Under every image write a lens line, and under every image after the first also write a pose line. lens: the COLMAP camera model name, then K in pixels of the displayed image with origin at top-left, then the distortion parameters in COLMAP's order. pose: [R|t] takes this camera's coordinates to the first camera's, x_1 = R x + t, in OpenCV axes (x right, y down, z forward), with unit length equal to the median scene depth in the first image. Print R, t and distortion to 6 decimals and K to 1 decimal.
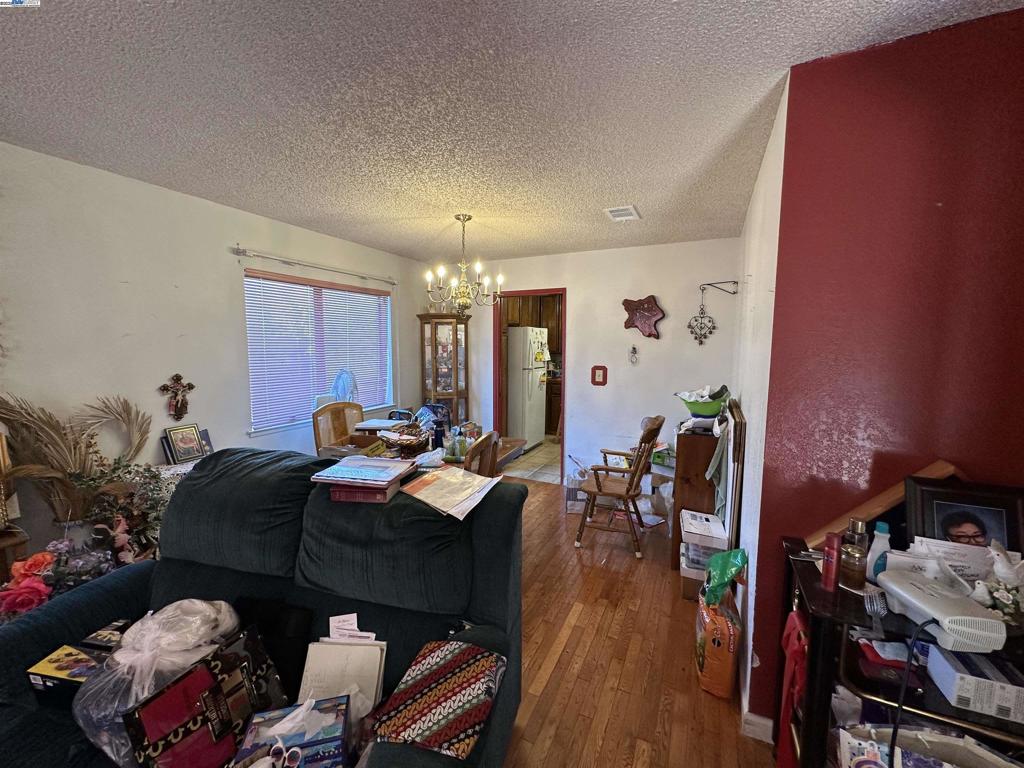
lens RADIAL K [[408.0, 0, 510.7], [0, 408.0, 387.8], [0, 0, 1]] dist [-0.003829, 0.000845]
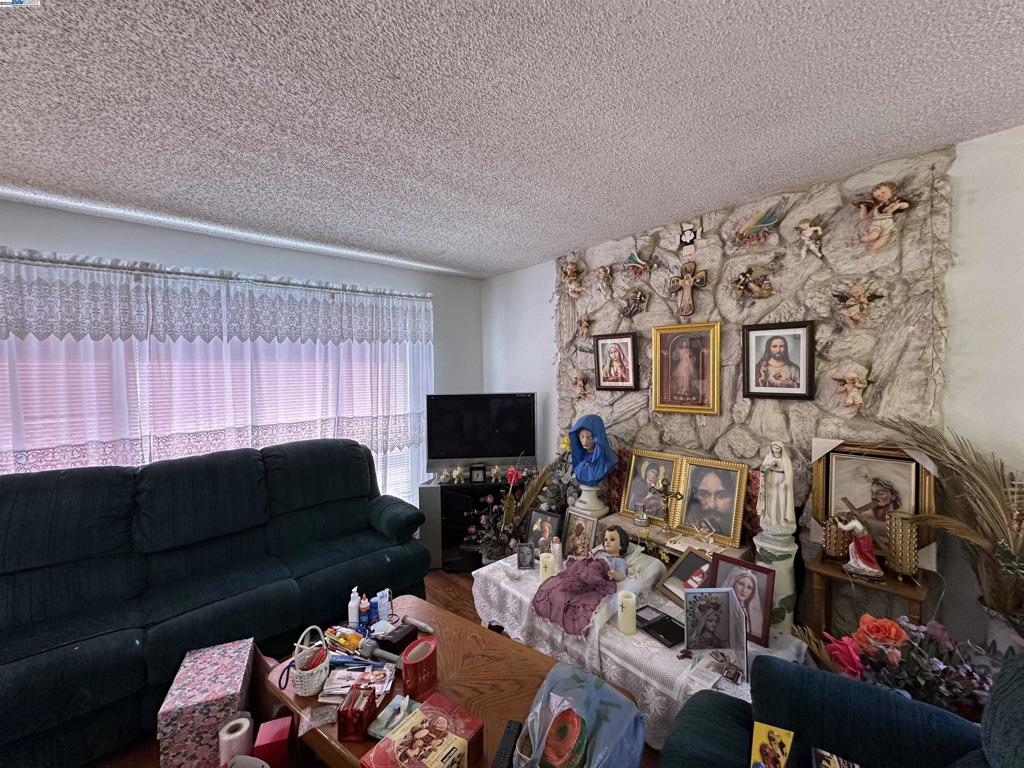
lens RADIAL K [[408.0, 0, 511.9], [0, 408.0, 384.7], [0, 0, 1]] dist [-0.003829, 0.000845]
pose [[-0.381954, 0.031475, -0.923645, -0.070547], [-0.084946, 0.993994, 0.069000, -0.058681], [0.920269, 0.104815, -0.376986, 0.435564]]
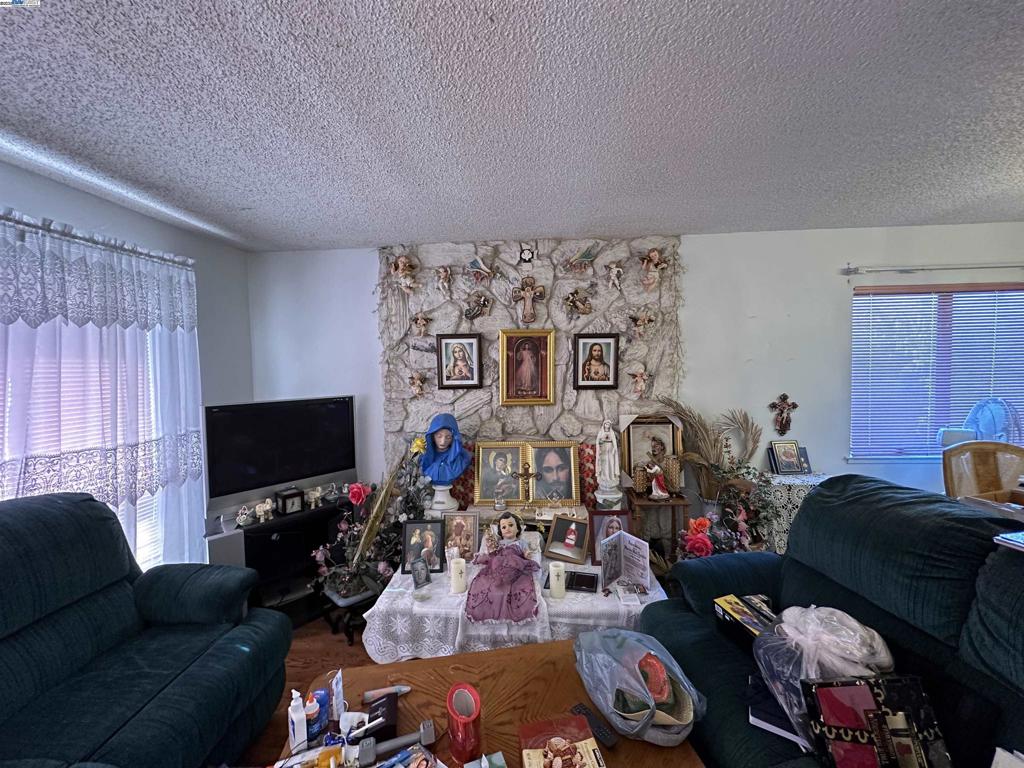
lens RADIAL K [[408.0, 0, 509.9], [0, 408.0, 385.2], [0, 0, 1]] dist [-0.003829, 0.000845]
pose [[0.373567, 0.034607, -0.926958, -0.087348], [-0.077632, 0.996964, 0.005934, -0.006842], [0.924349, 0.069745, 0.375119, -0.149336]]
